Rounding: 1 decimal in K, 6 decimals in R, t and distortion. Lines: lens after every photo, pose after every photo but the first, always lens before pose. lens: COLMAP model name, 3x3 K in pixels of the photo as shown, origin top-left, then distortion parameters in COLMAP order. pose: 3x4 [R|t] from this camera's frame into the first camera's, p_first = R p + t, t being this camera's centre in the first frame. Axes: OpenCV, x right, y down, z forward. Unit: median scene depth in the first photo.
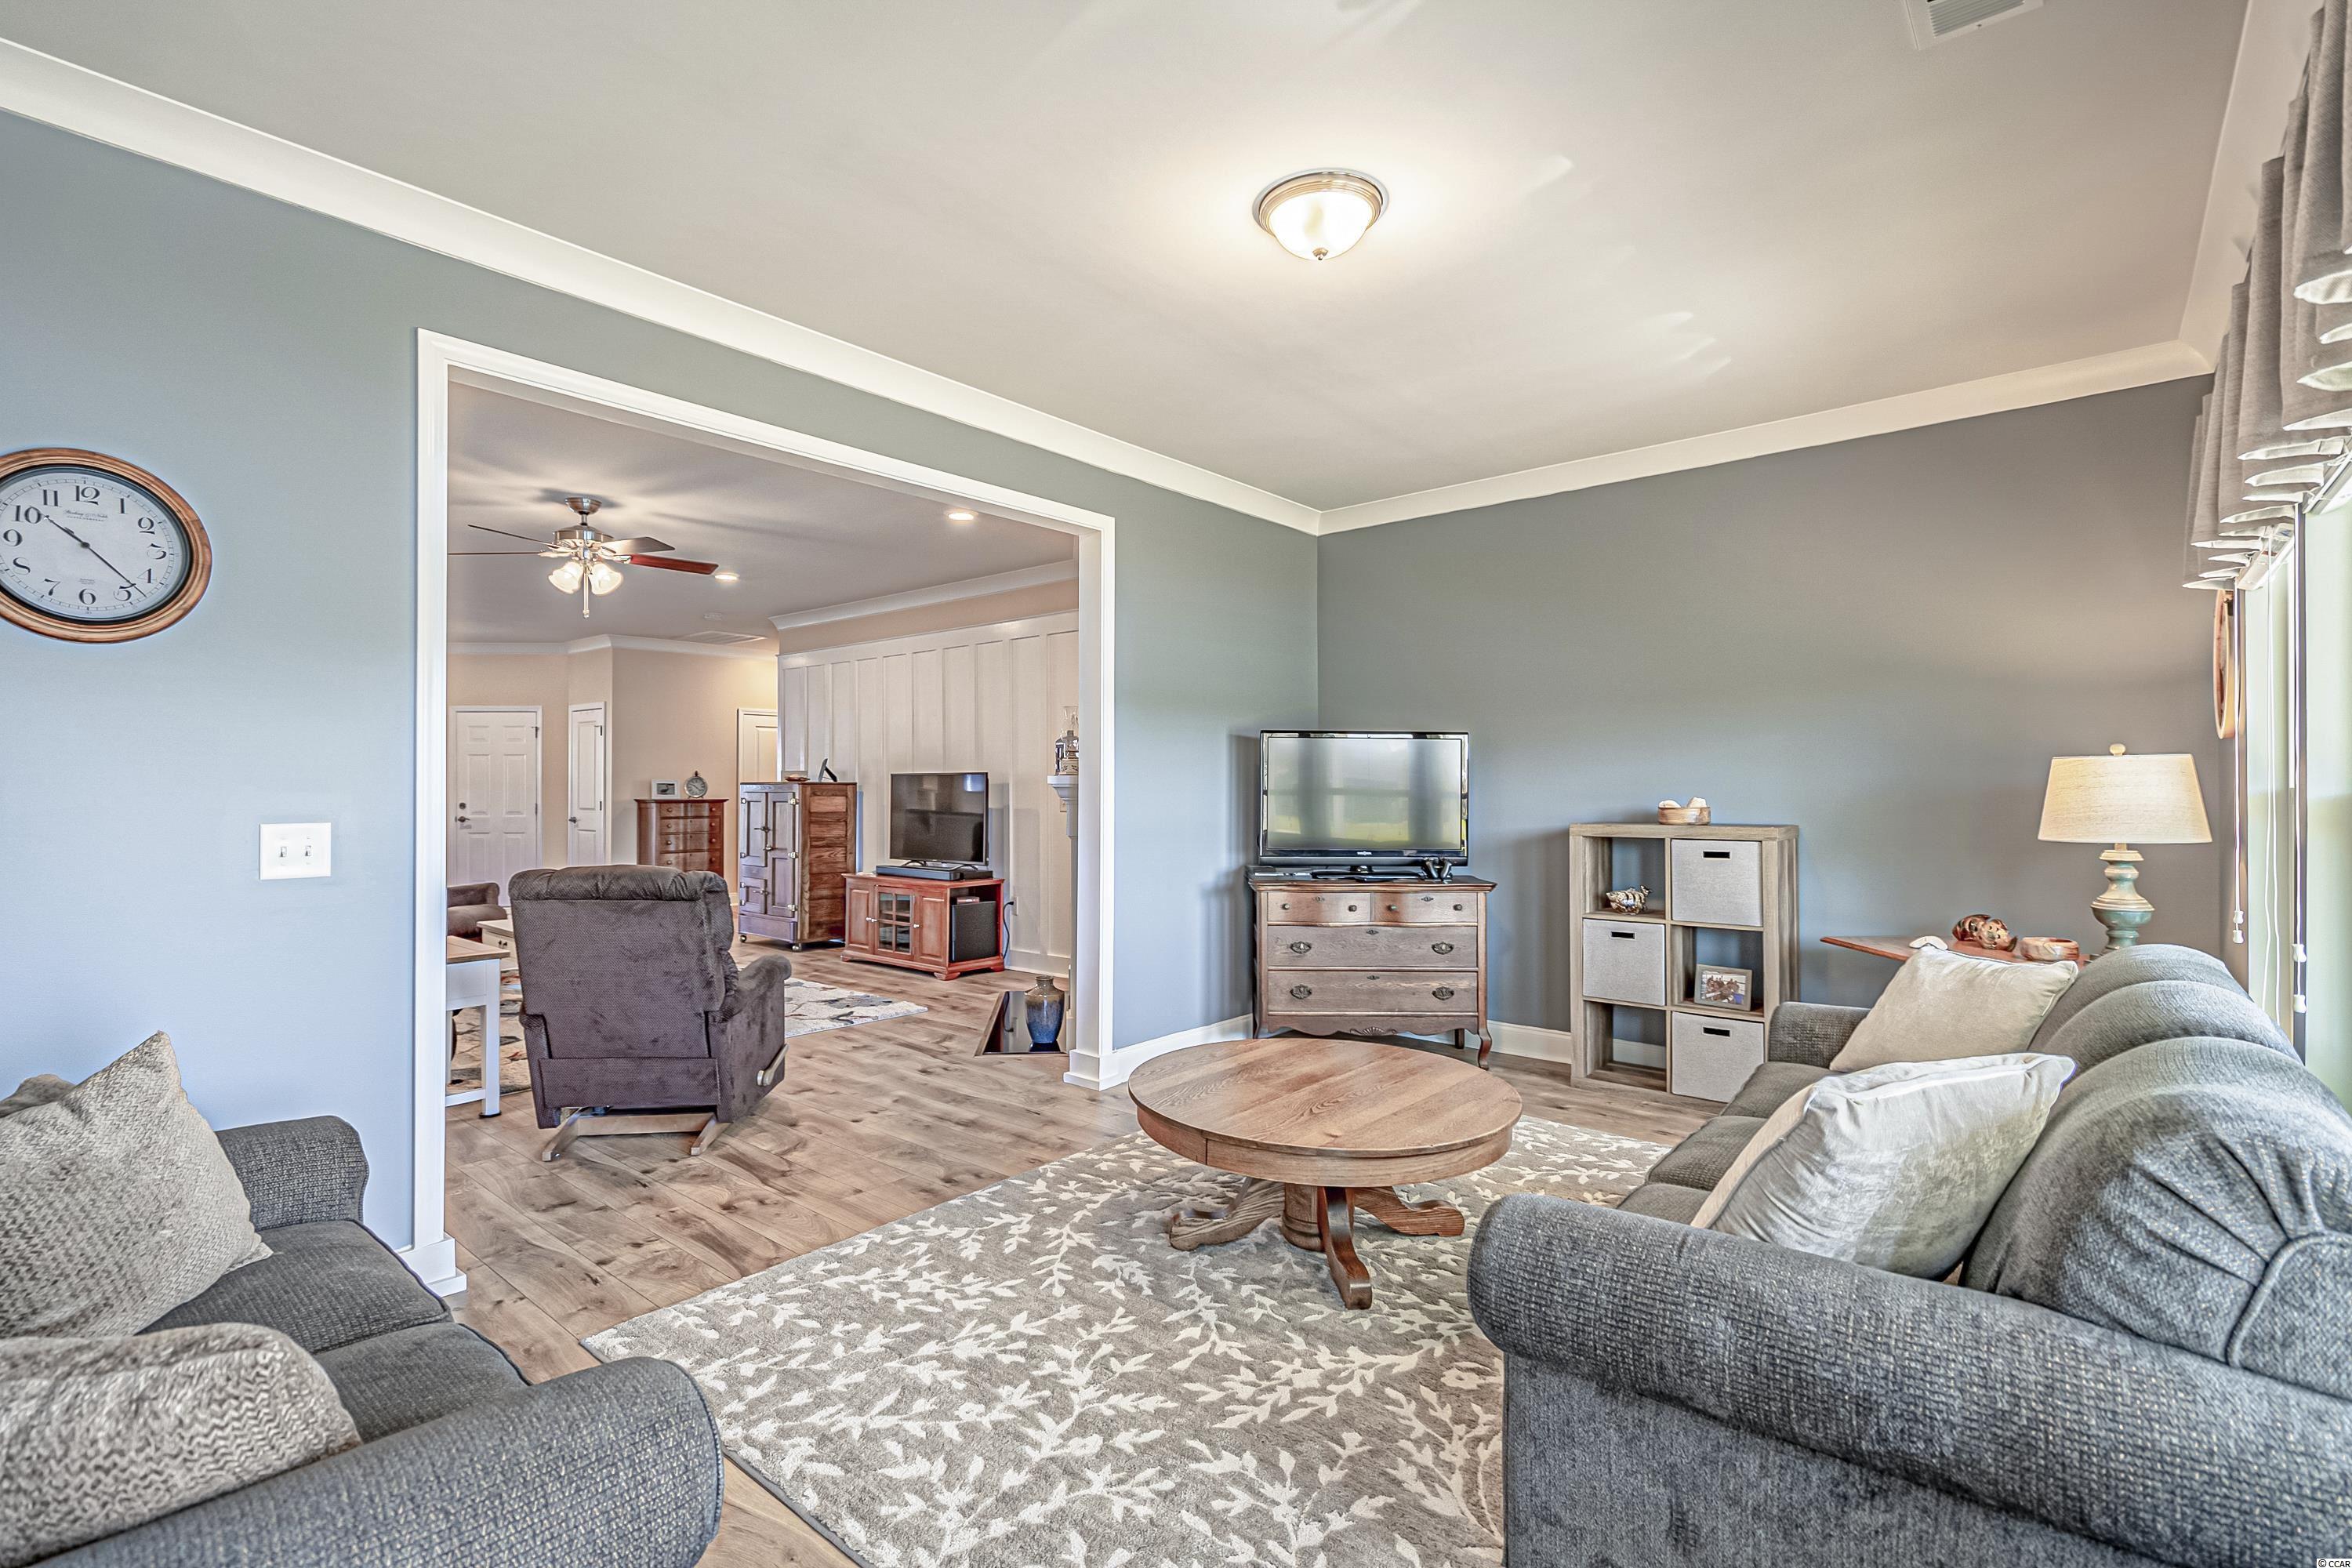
lens RADIAL K [[1074.8, 0, 1171.6], [0, 1074.8, 781.4], [0, 0, 1]] dist [0.003784, 0.000164]
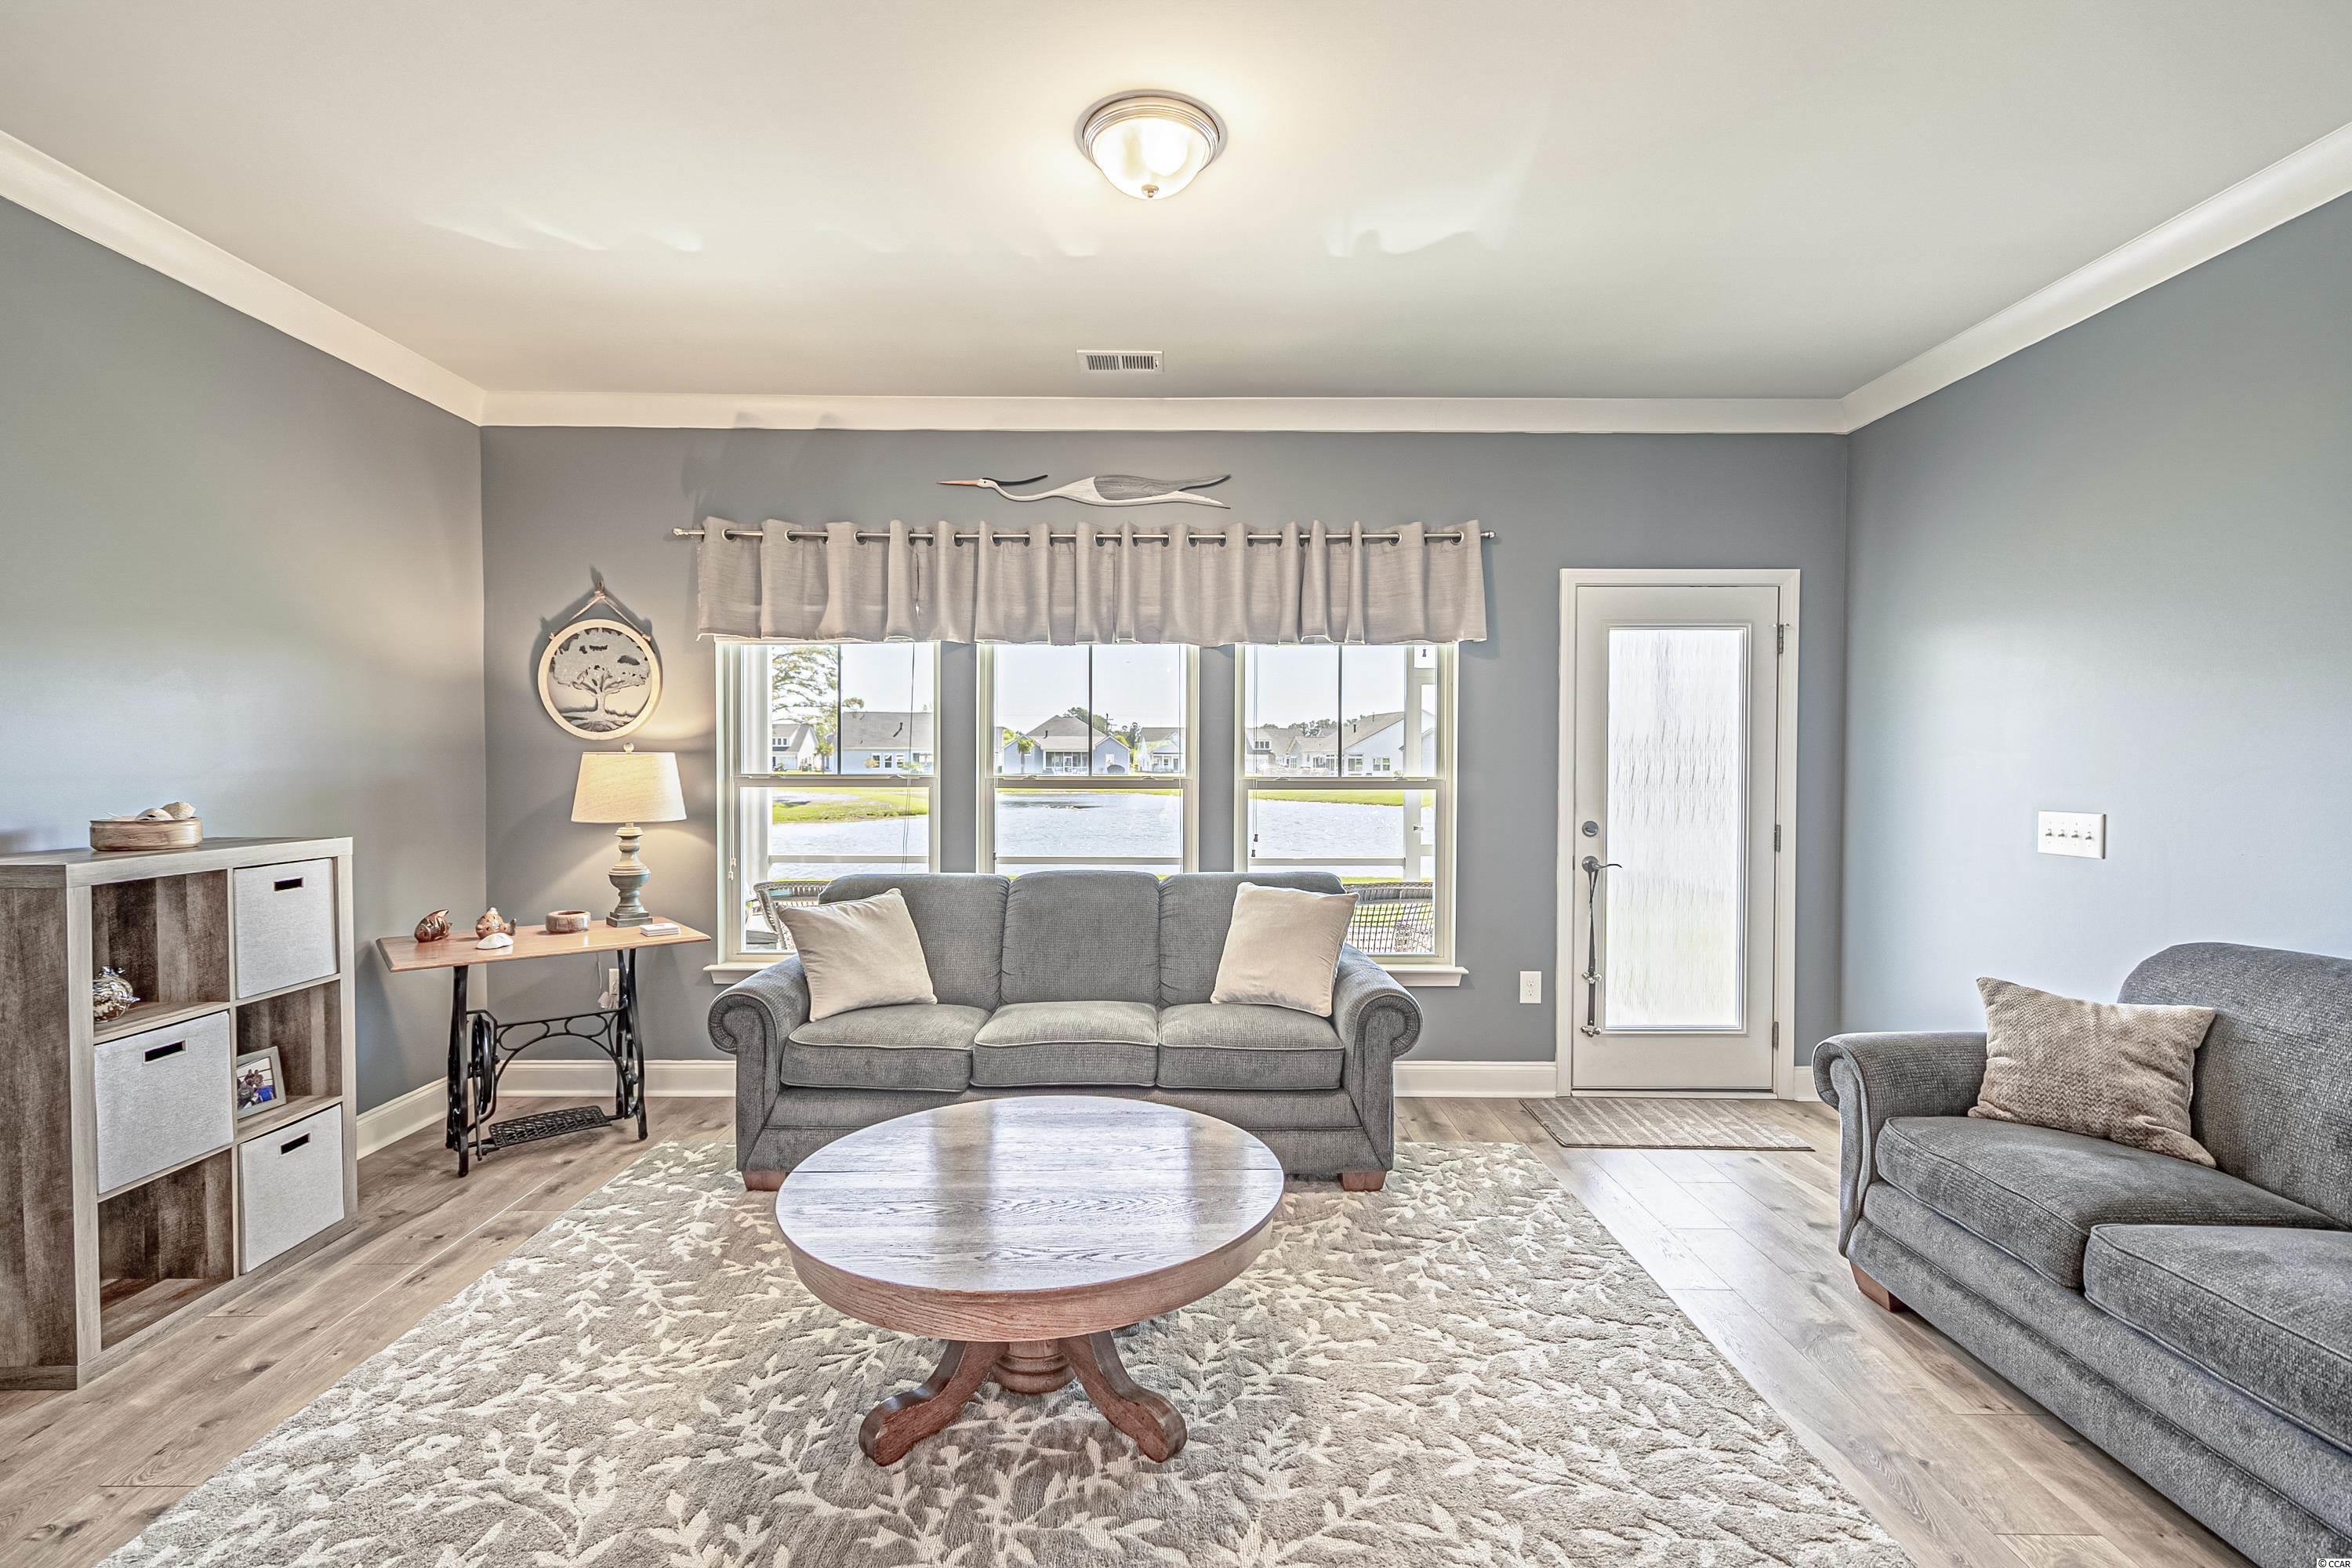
lens RADIAL K [[1056.0, 0, 1172.9], [0, 1056.0, 781.0], [0, 0, 1]] dist [0.008910, -0.003538]
pose [[-0.646990, -0.018957, 0.762263, -0.201654], [-0.003268, 0.999751, 0.022089, -0.006871], [-0.762491, 0.011800, -0.646891, 0.569126]]
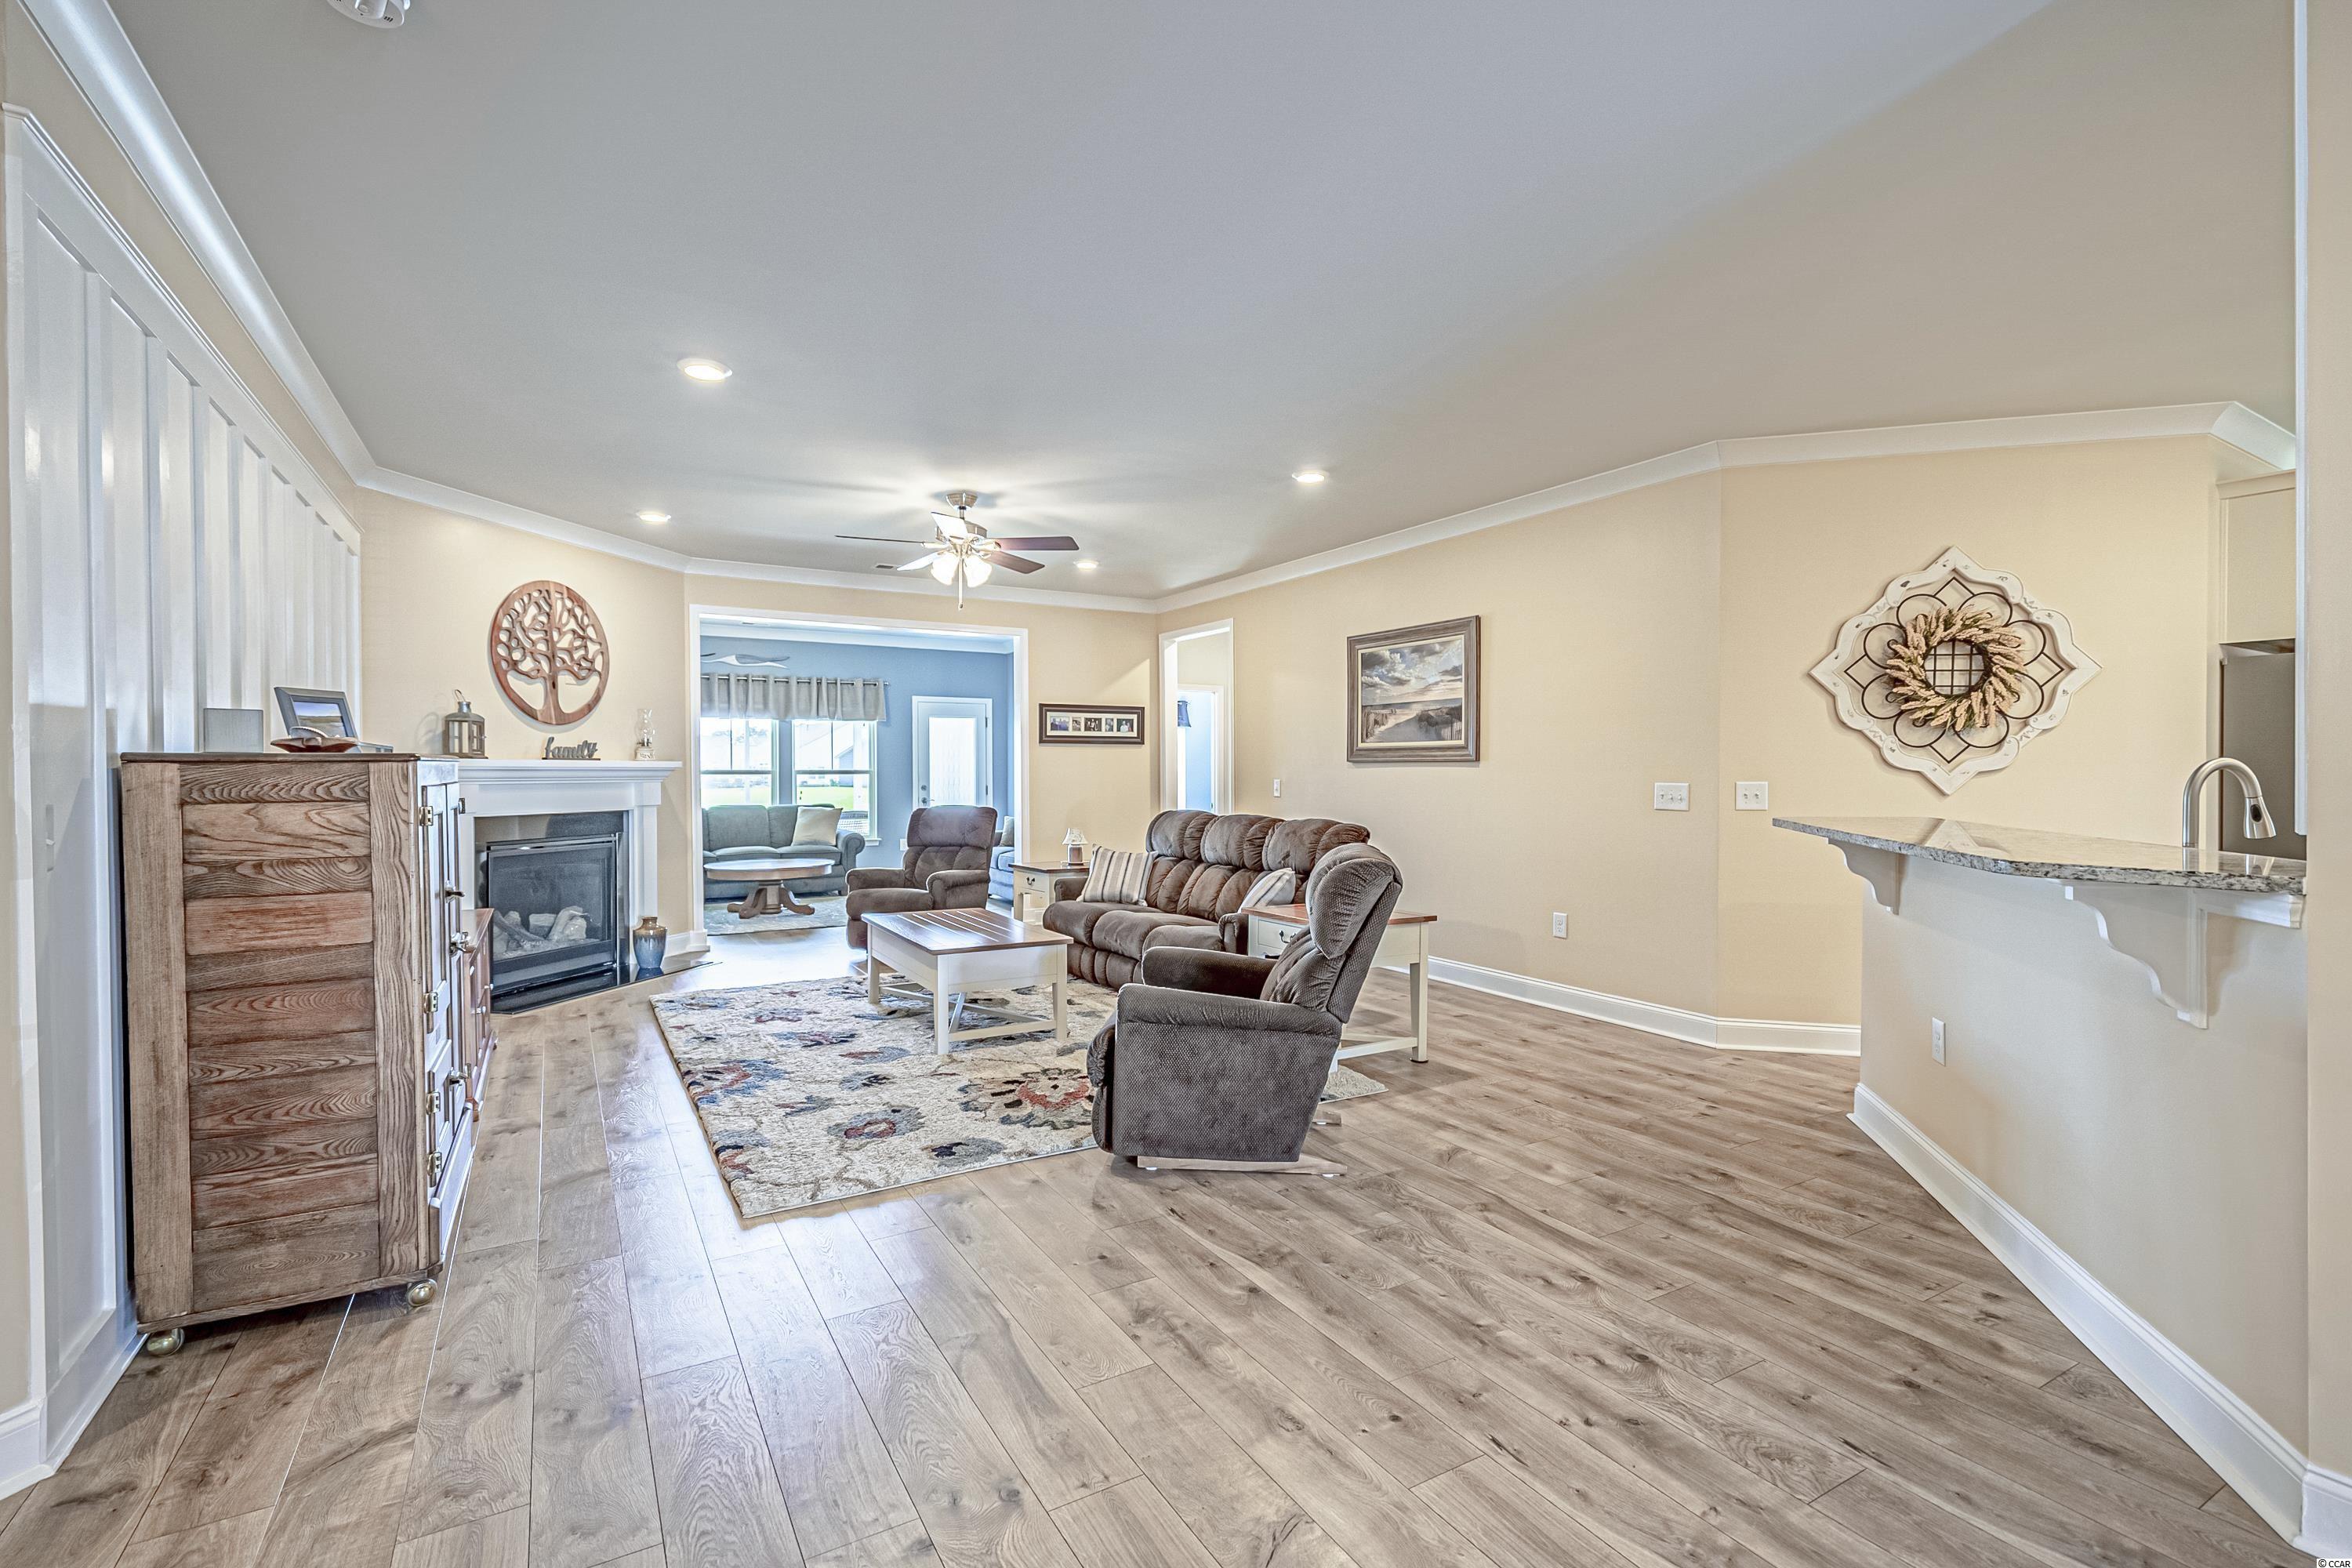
lens RADIAL K [[1057.6, 0, 1168.6], [0, 1057.6, 781.5], [0, 0, 1]] dist [0.008770, -0.000127]
pose [[-0.940902, -0.002970, 0.338666, -0.802110], [0.000104, 0.999959, 0.009060, 0.007089], [-0.338679, 0.008560, -0.940863, 1.408426]]
